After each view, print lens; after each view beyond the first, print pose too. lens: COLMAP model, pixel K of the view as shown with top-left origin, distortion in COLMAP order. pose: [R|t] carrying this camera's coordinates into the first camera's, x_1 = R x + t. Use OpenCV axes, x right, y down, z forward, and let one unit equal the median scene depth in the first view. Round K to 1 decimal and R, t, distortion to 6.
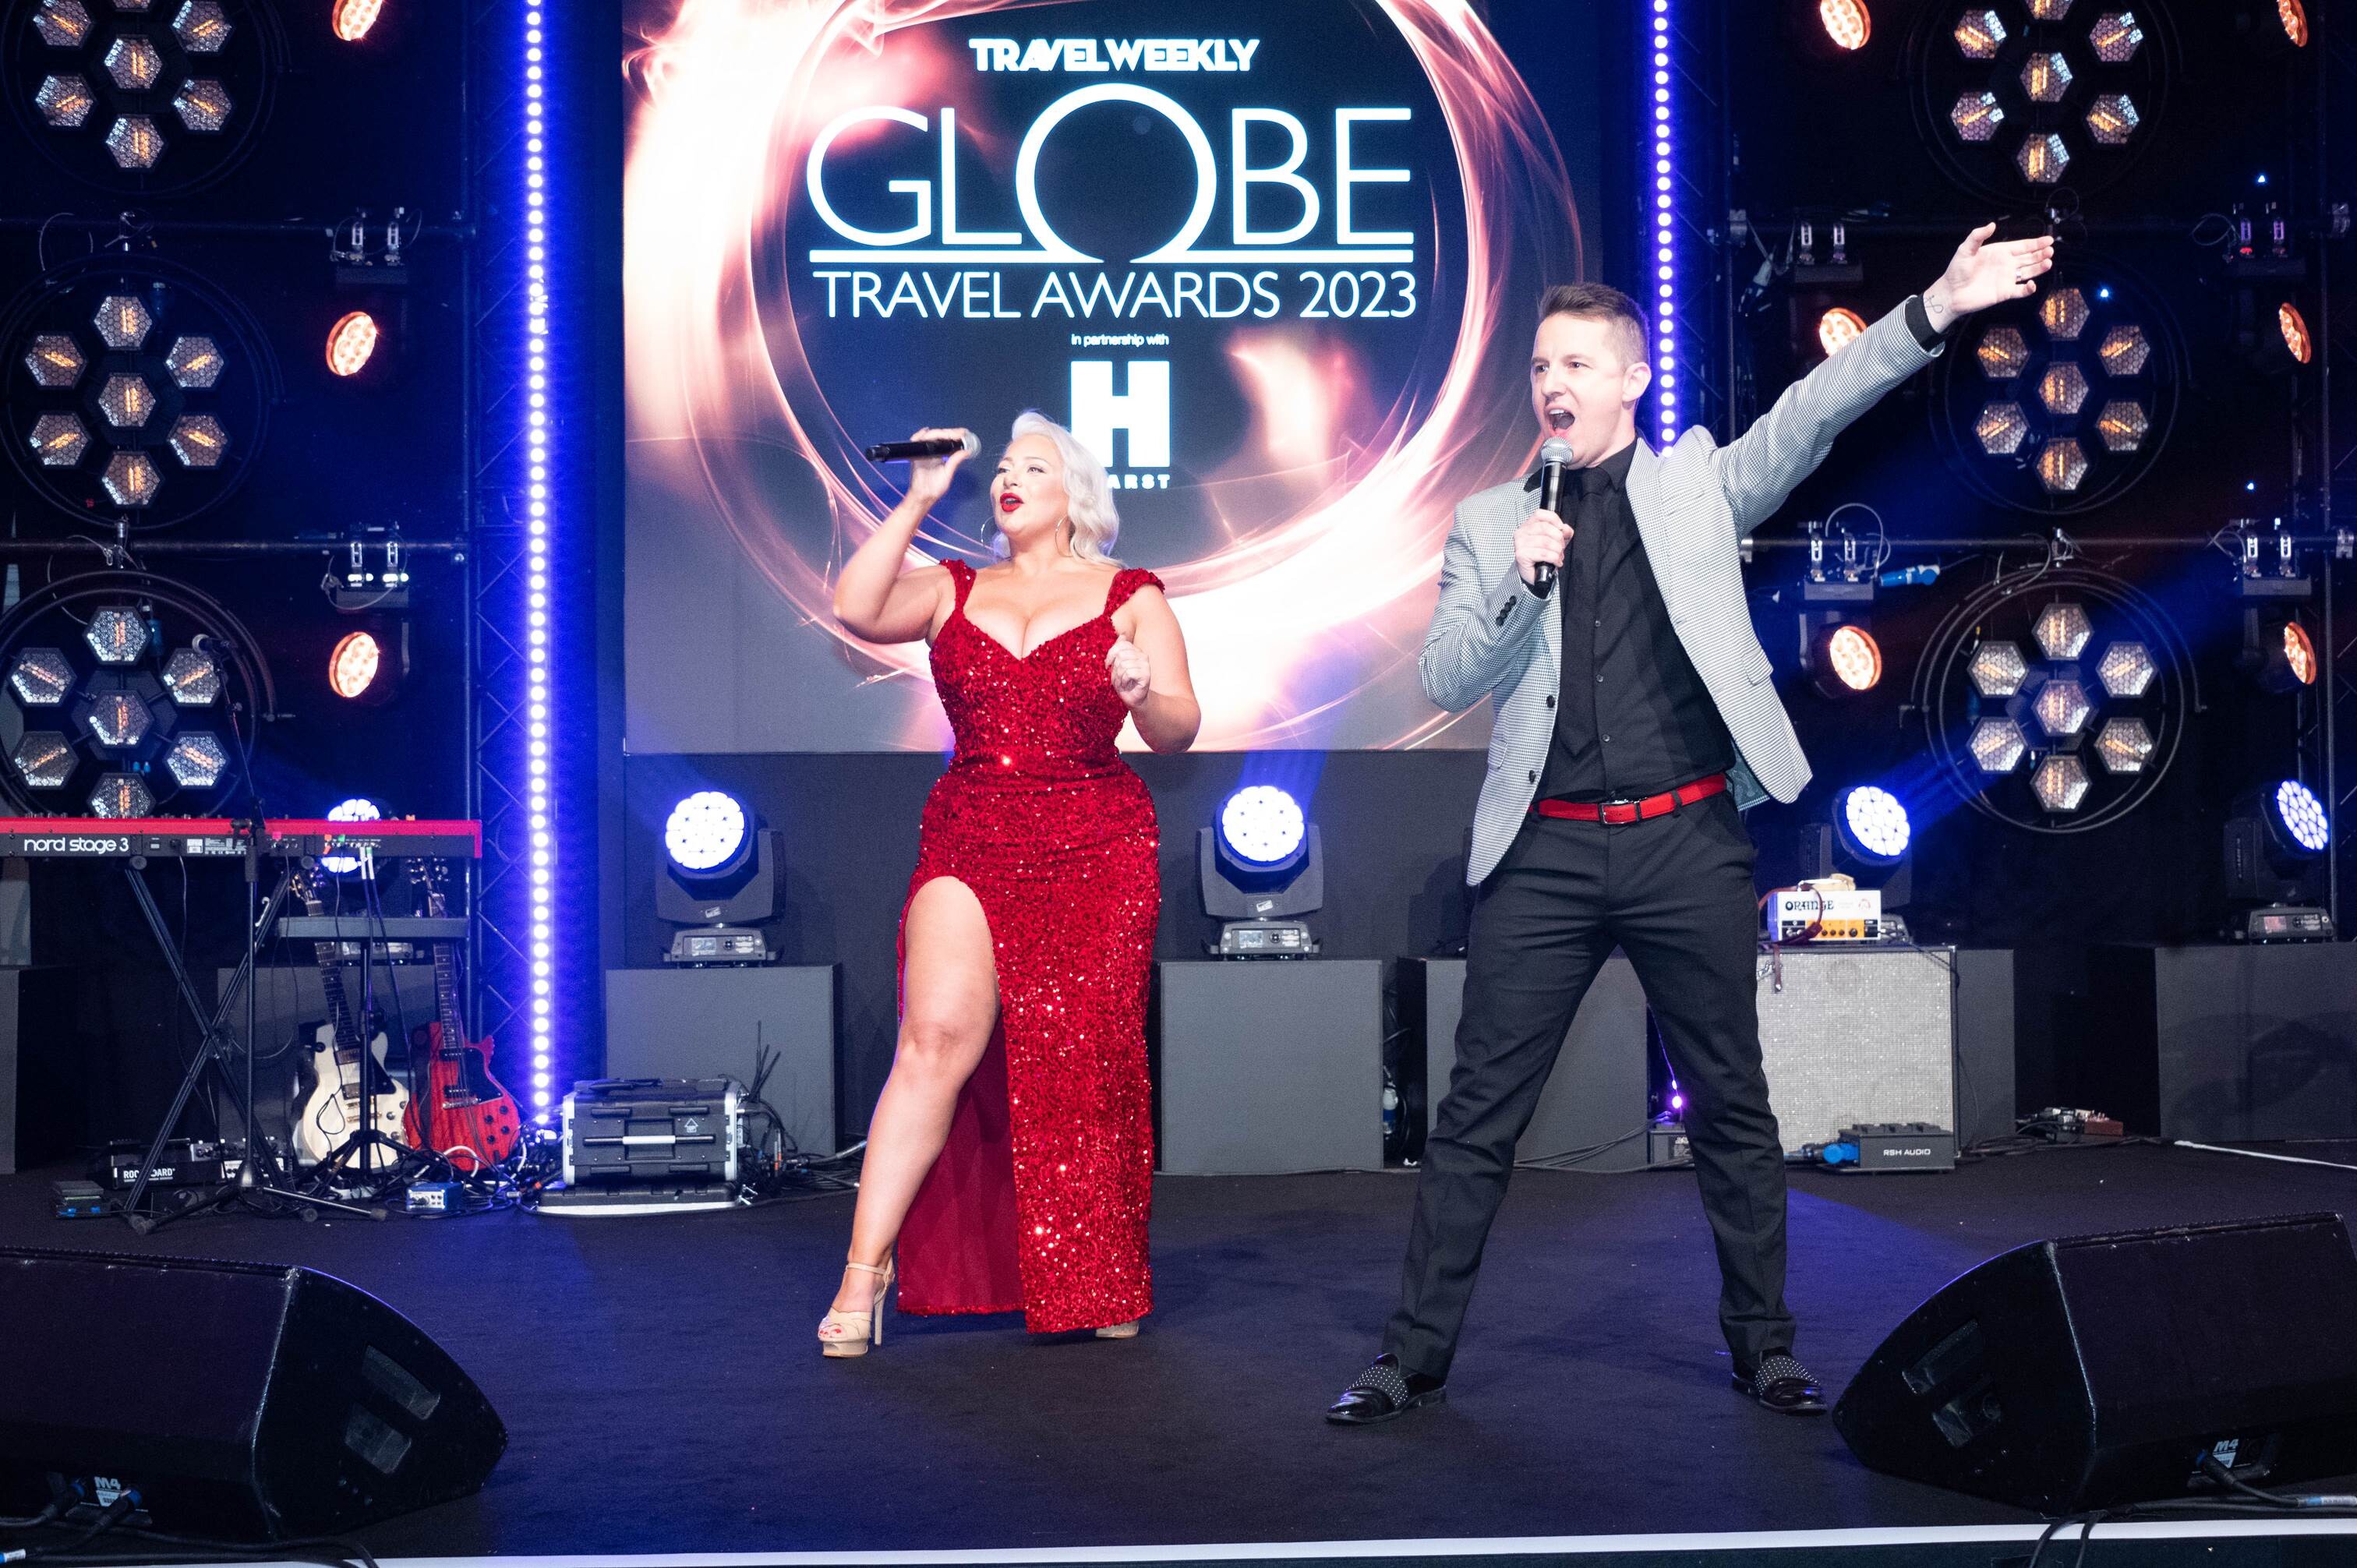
lens RADIAL K [[3205.8, 0, 1200.4], [0, 3205.8, 818.0], [0, 0, 1]] dist [-0.015096, 0.000000]
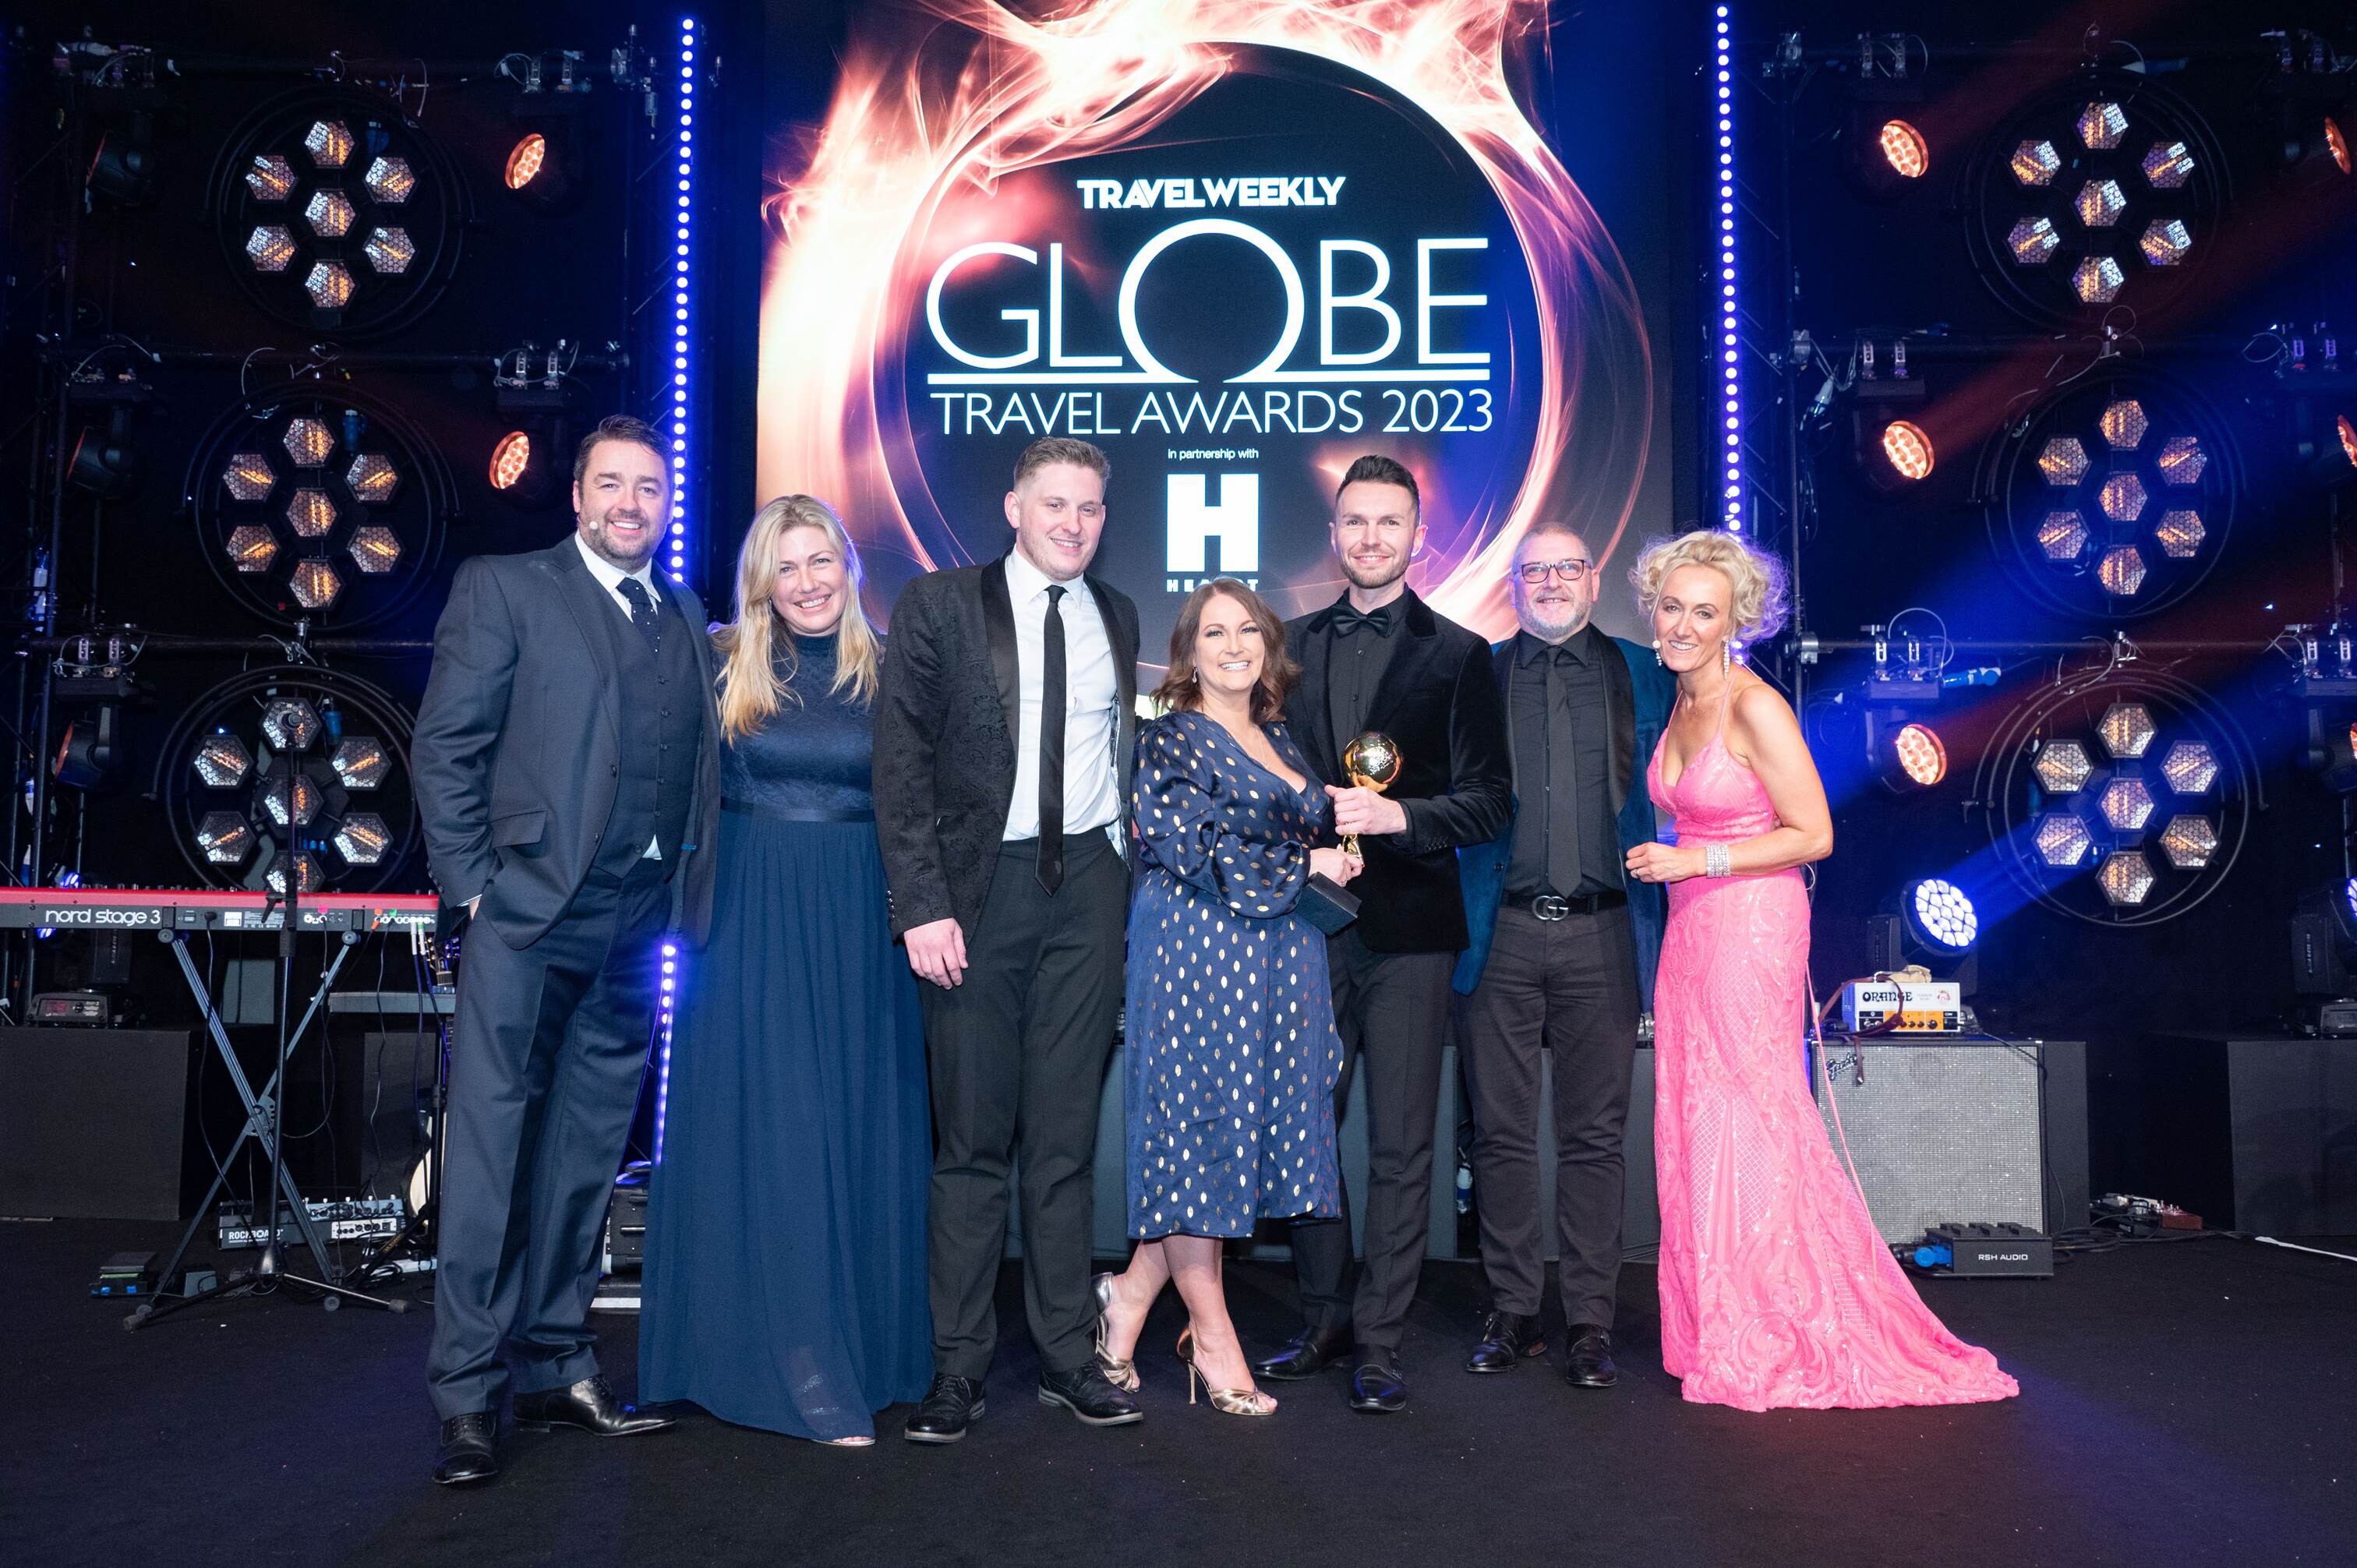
lens RADIAL K [[1951.7, 0, 1181.9], [0, 1951.7, 798.2], [0, 0, 1]] dist [0.000028, -0.035599]
pose [[0.995754, 0.006272, -0.091840, 0.025092], [-0.011134, 0.998558, -0.052524, -0.000186], [0.091378, 0.053323, 0.994388, 0.357283]]
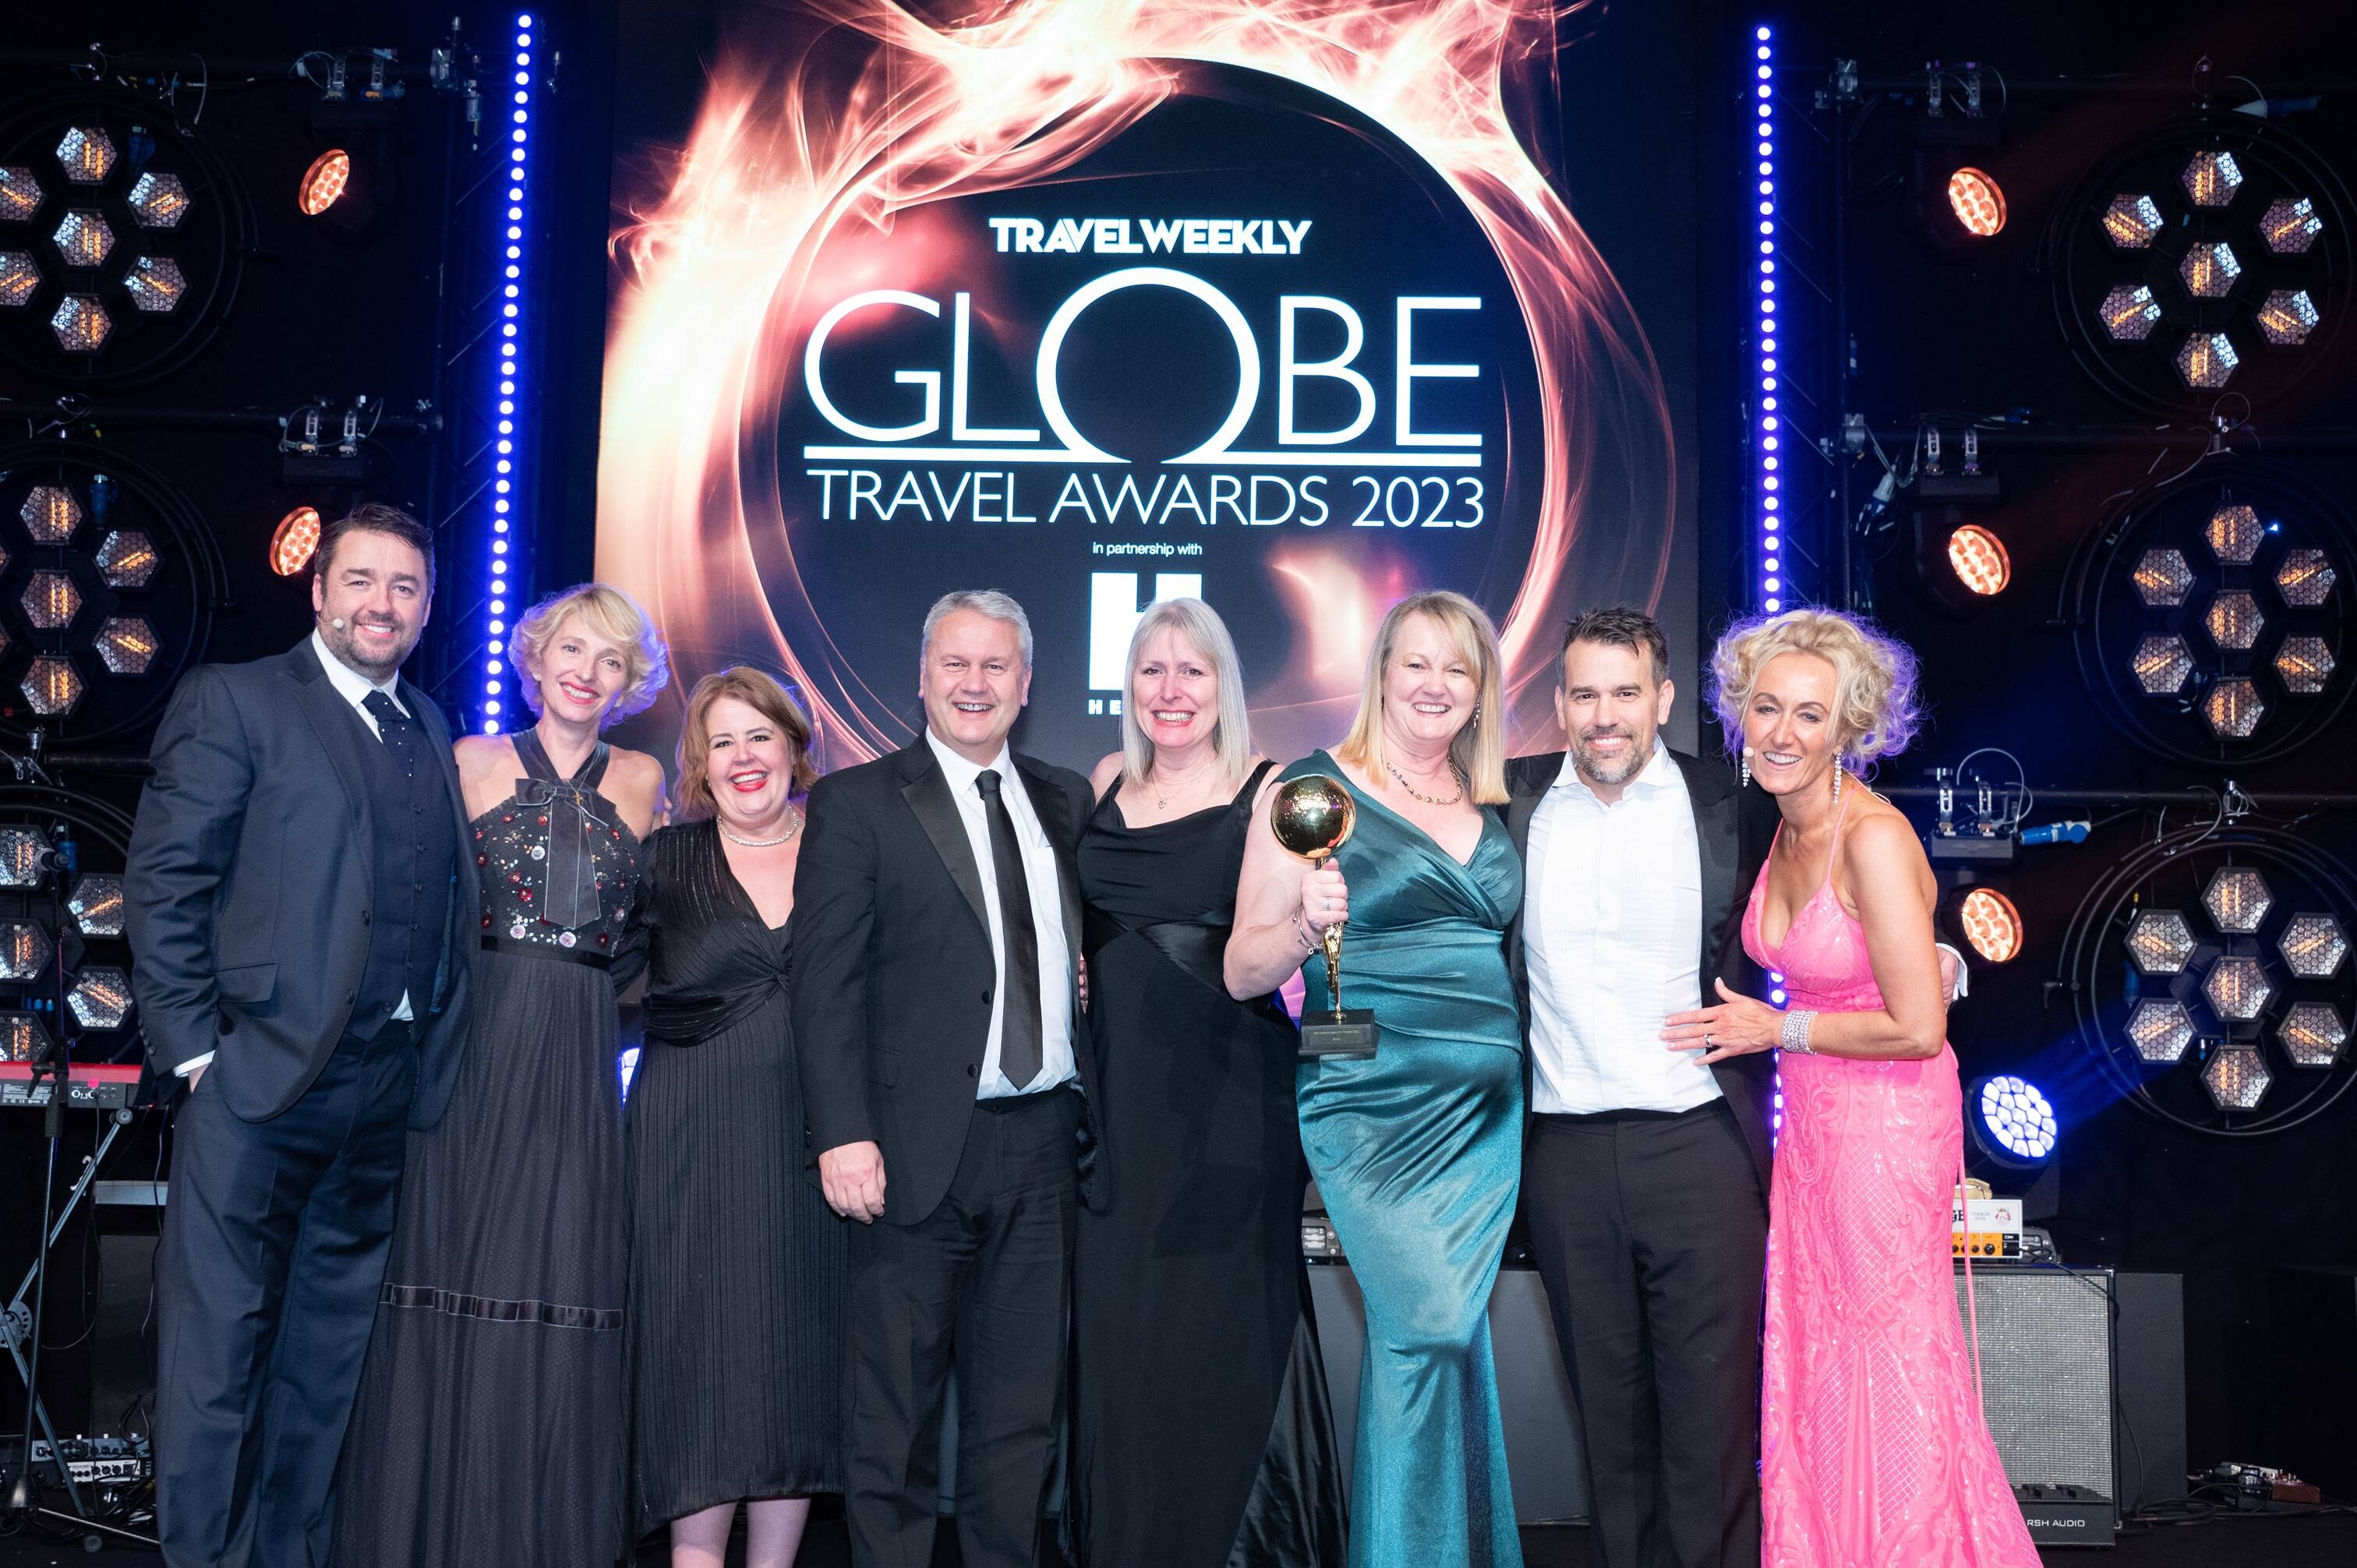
lens RADIAL K [[2873.2, 0, 1189.7], [0, 2873.2, 792.4], [0, 0, 1]] dist [-0.024019, 0.000000]
pose [[0.996980, 0.017578, -0.075647, 0.047917], [-0.025494, 0.994147, -0.104988, 0.000864], [0.073359, 0.106600, 0.991592, 0.219814]]
